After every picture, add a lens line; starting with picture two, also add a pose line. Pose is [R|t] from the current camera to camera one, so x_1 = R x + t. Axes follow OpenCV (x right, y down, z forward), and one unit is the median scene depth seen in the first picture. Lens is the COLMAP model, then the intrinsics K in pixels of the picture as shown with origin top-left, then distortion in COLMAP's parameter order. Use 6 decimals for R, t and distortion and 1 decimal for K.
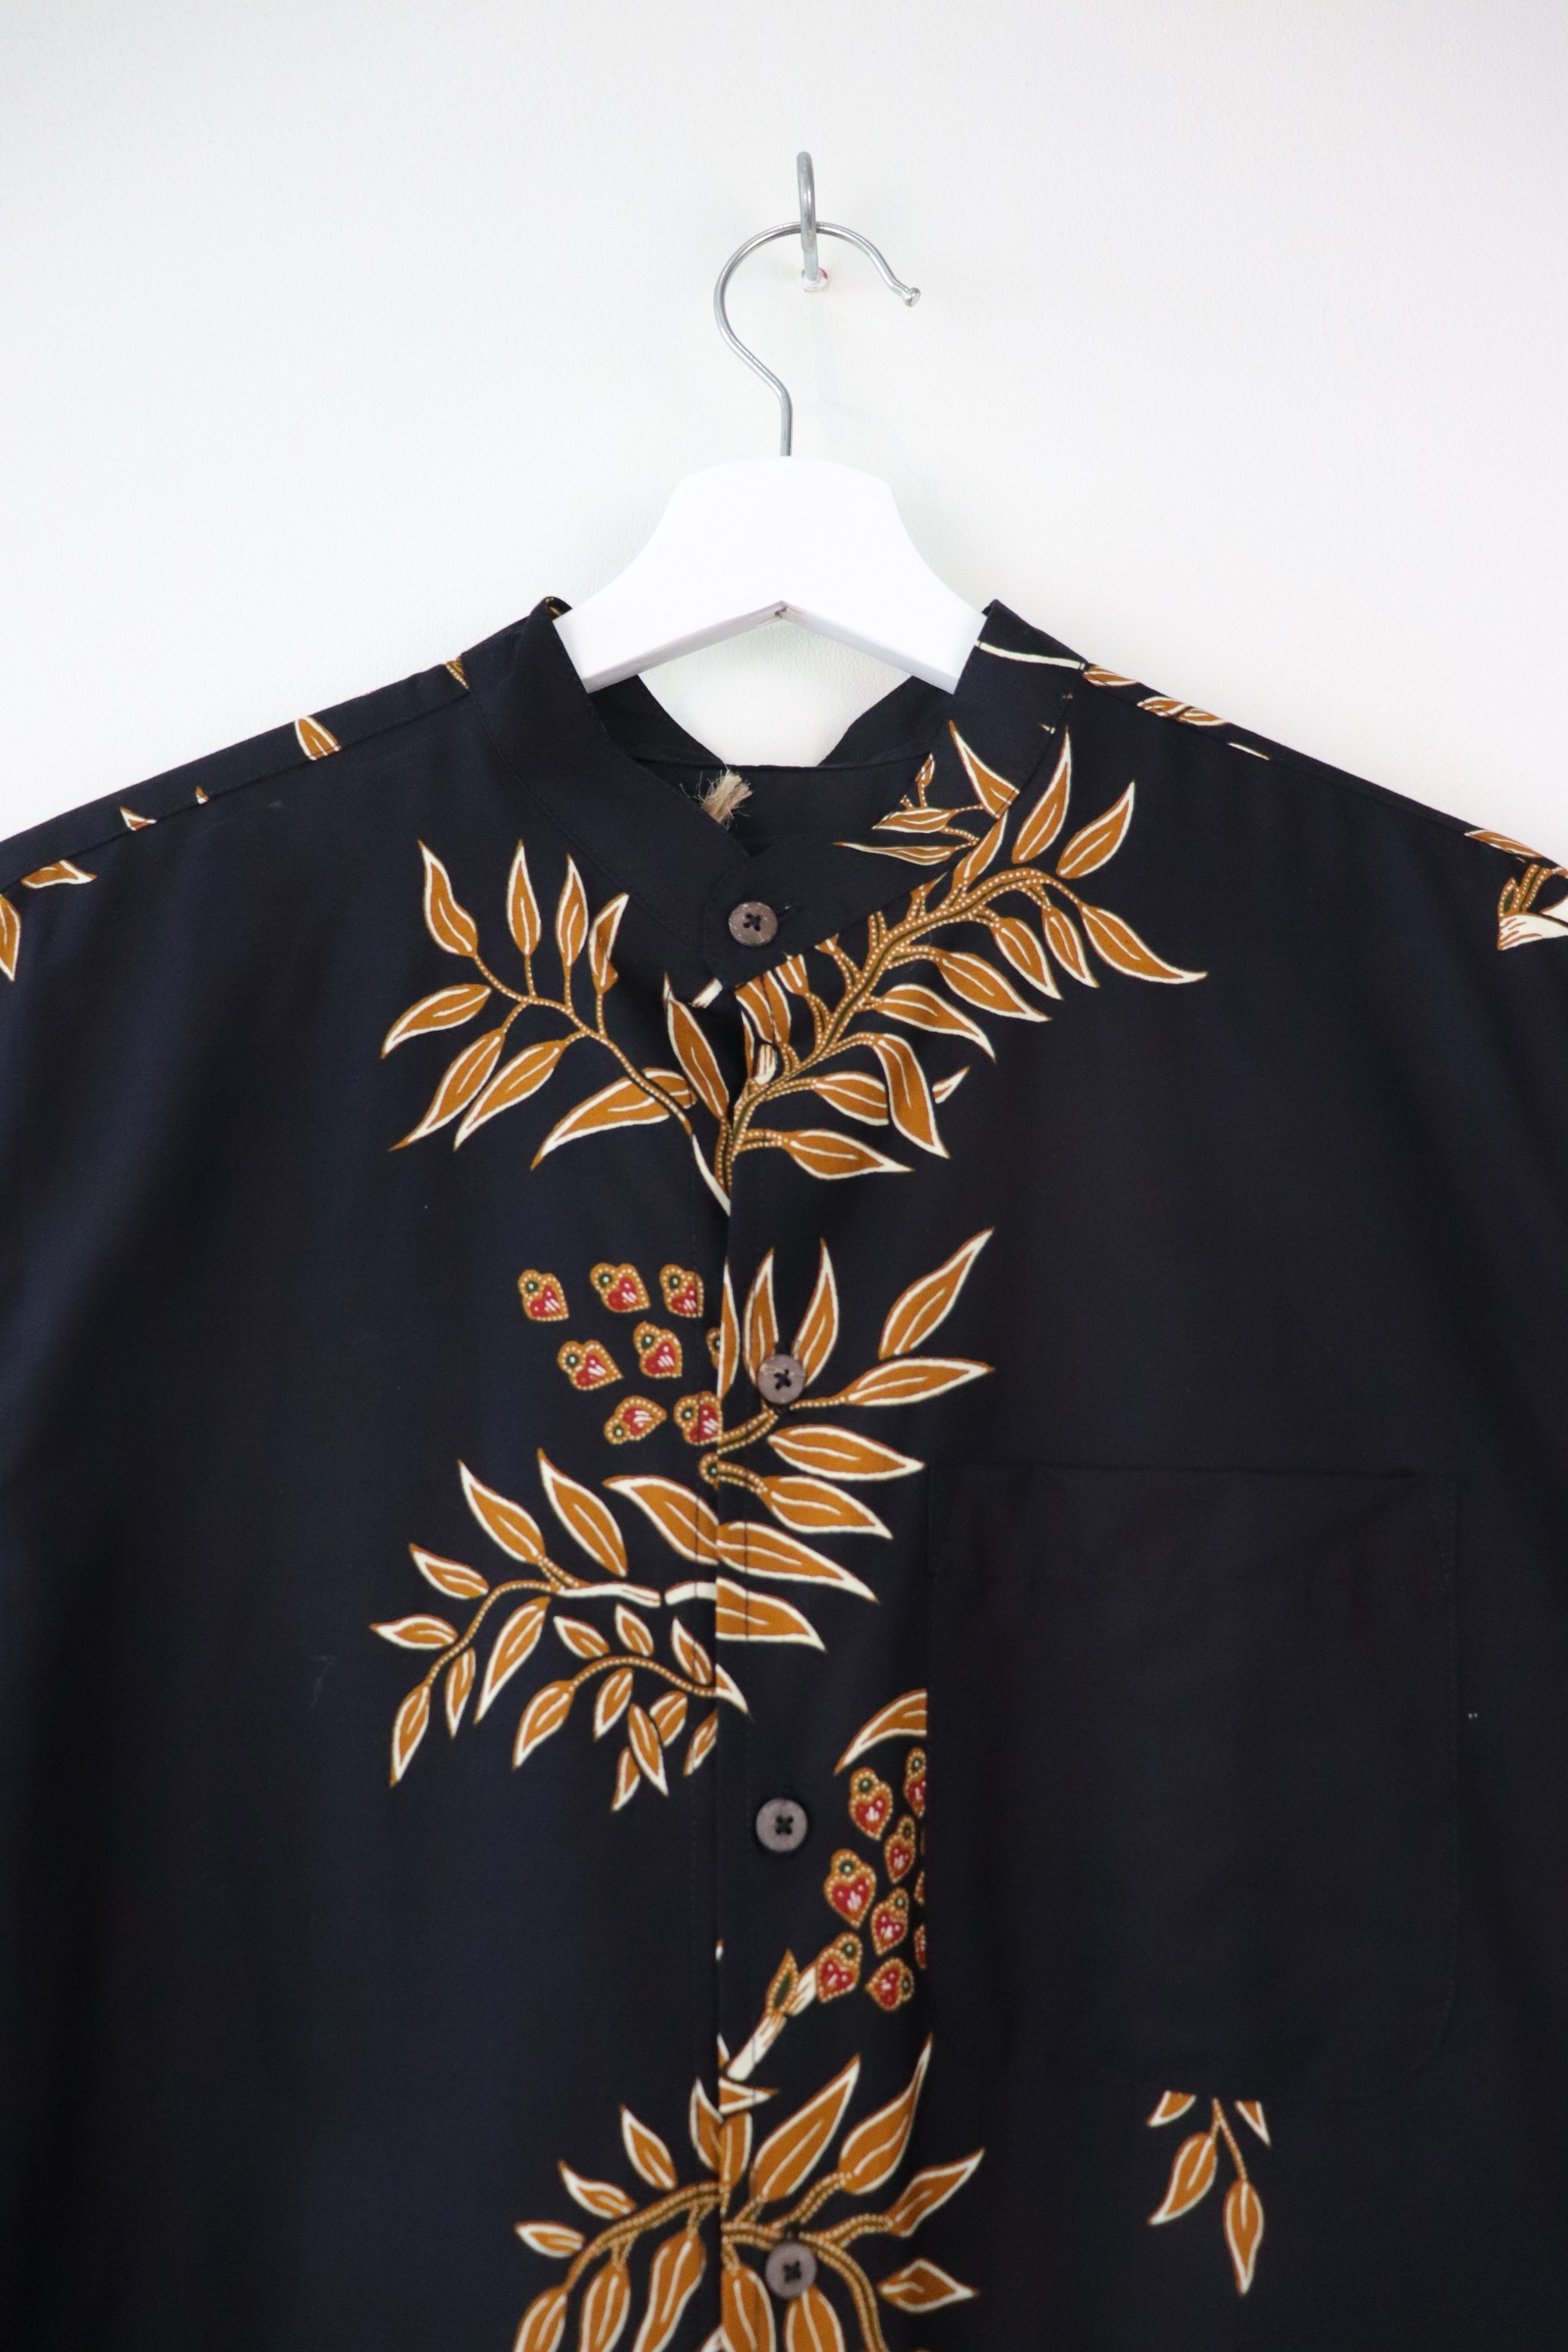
lens RADIAL K [[1977.8, 0, 762.8], [0, 1977.8, 1171.9], [0, 0, 1]] dist [-0.152500, 0.041016]
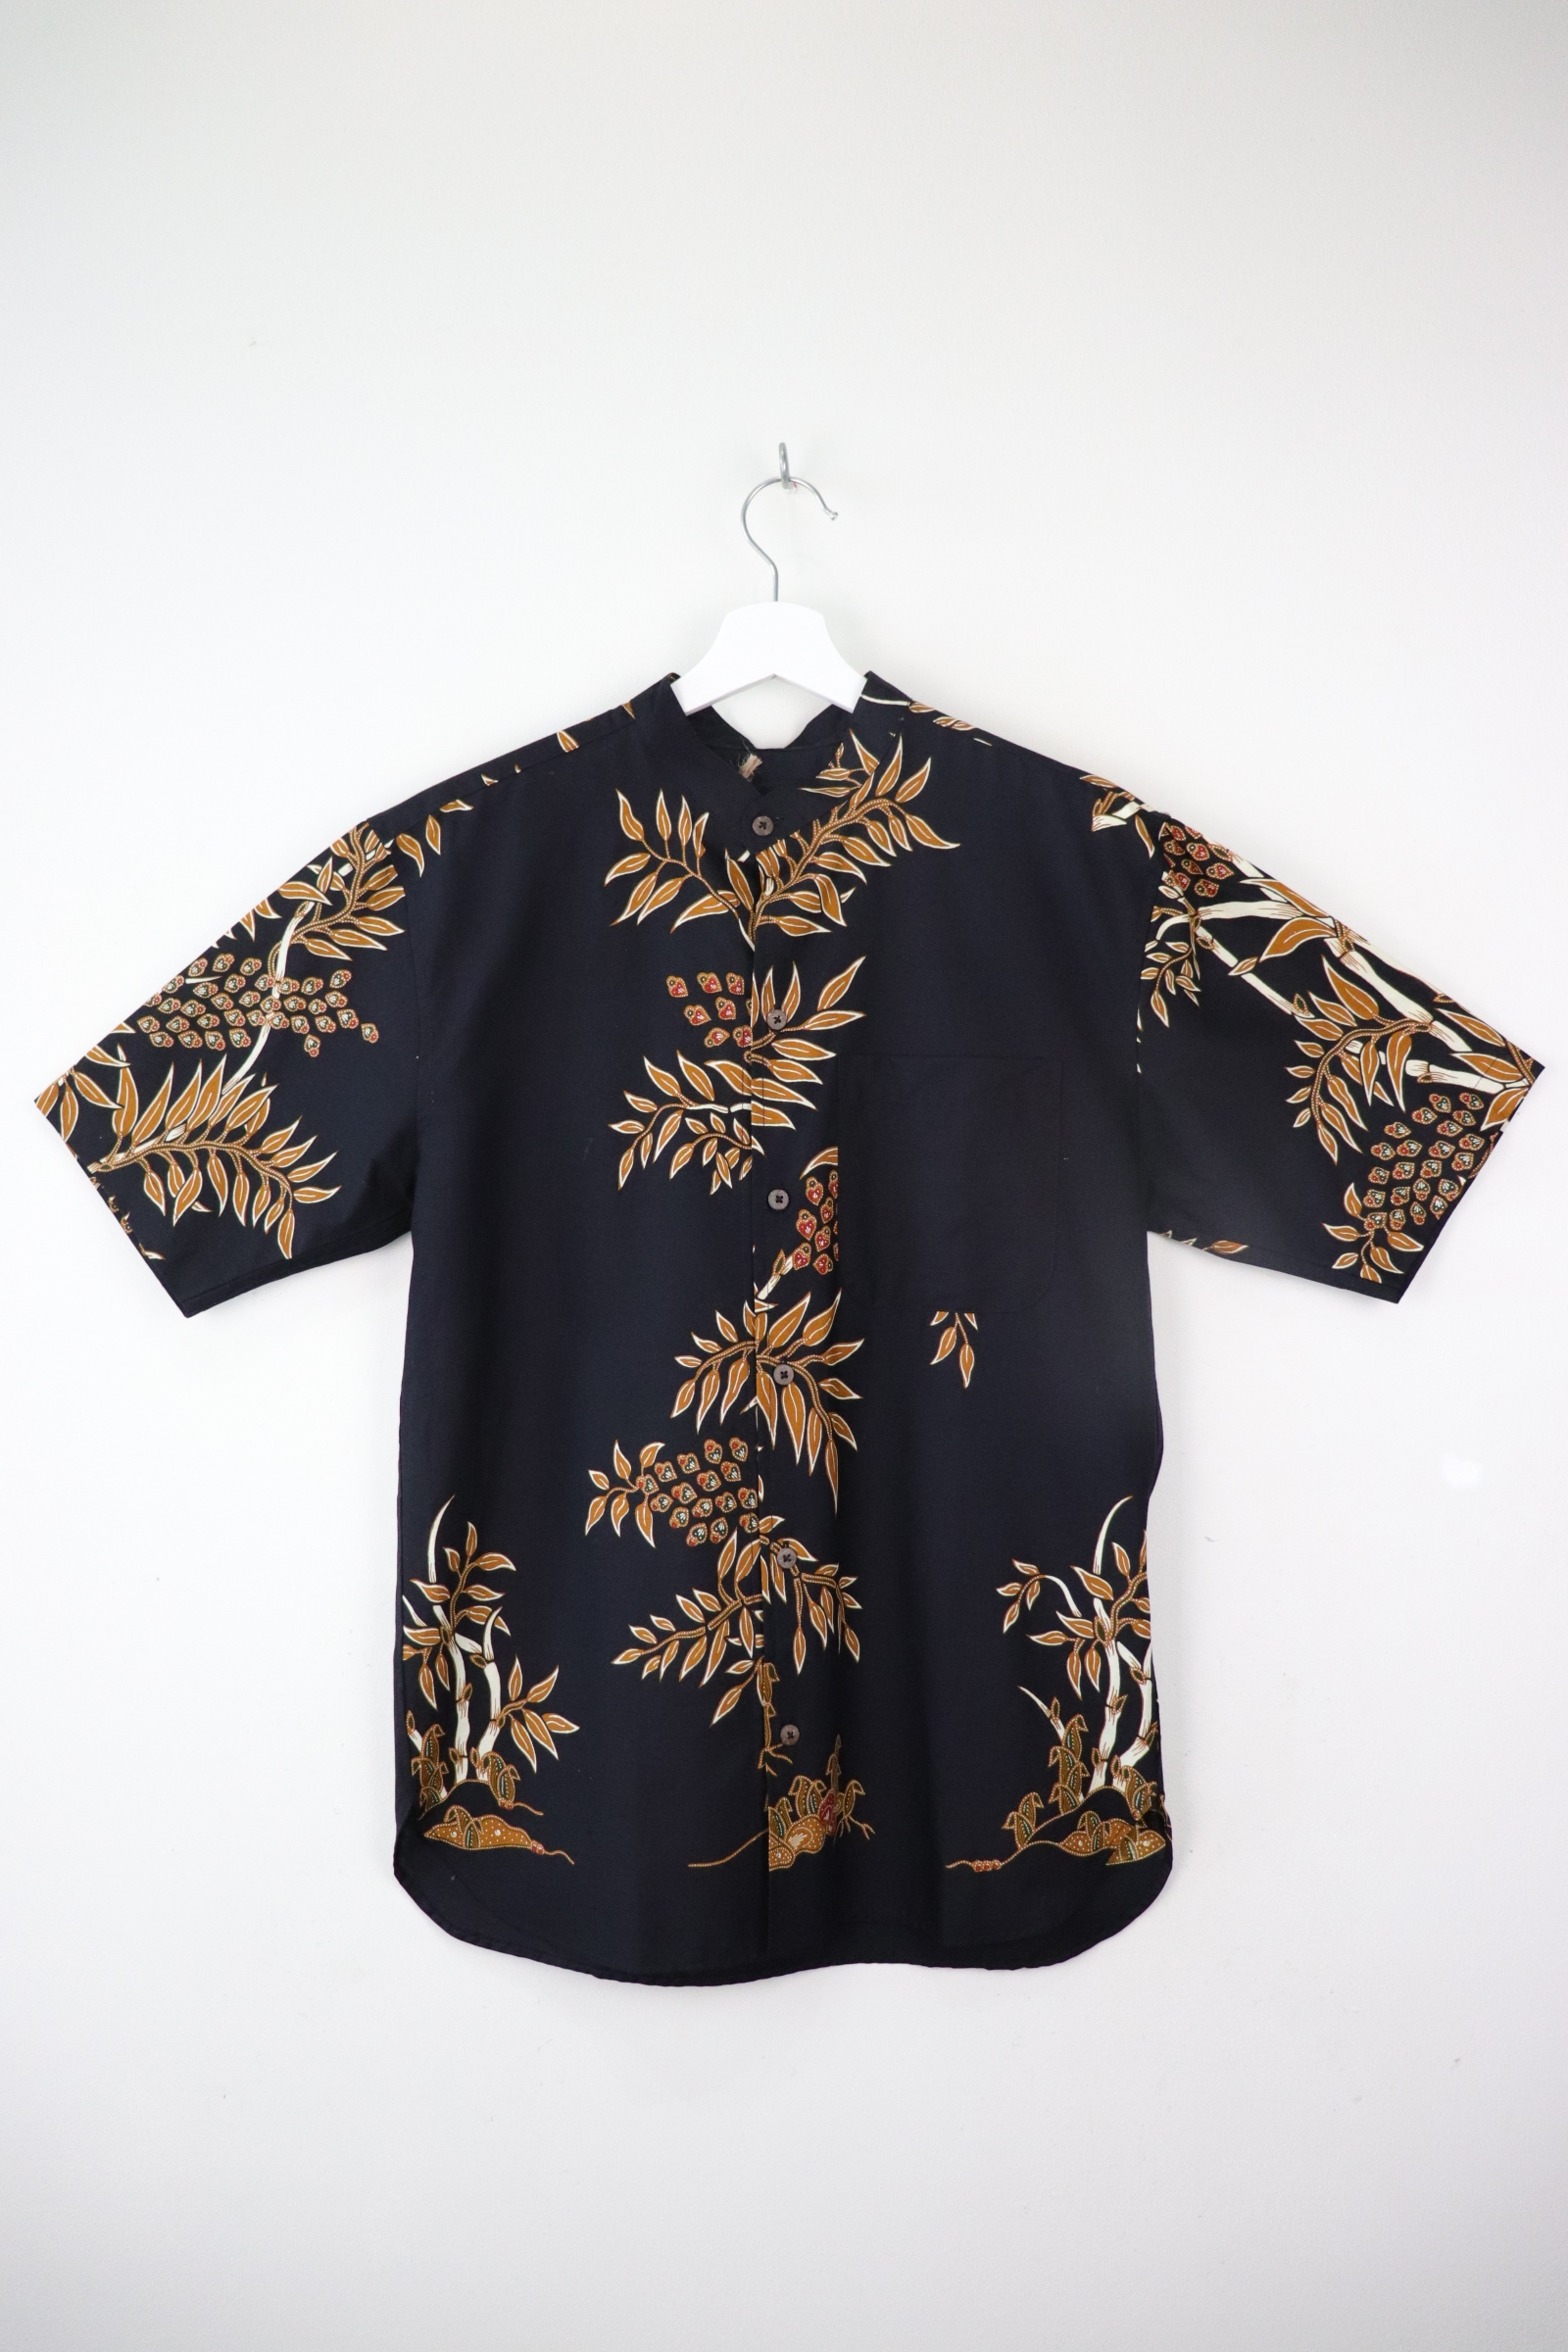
lens RADIAL K [[1977.8, 0, 741.5], [0, 1977.8, 1200.6], [0, 0, 1]] dist [-0.152500, 0.041016]
pose [[0.999581, -0.010203, -0.027103, 0.029306], [0.014402, 0.987080, 0.159580, -0.062699], [0.025125, -0.159904, 0.986813, -1.418641]]
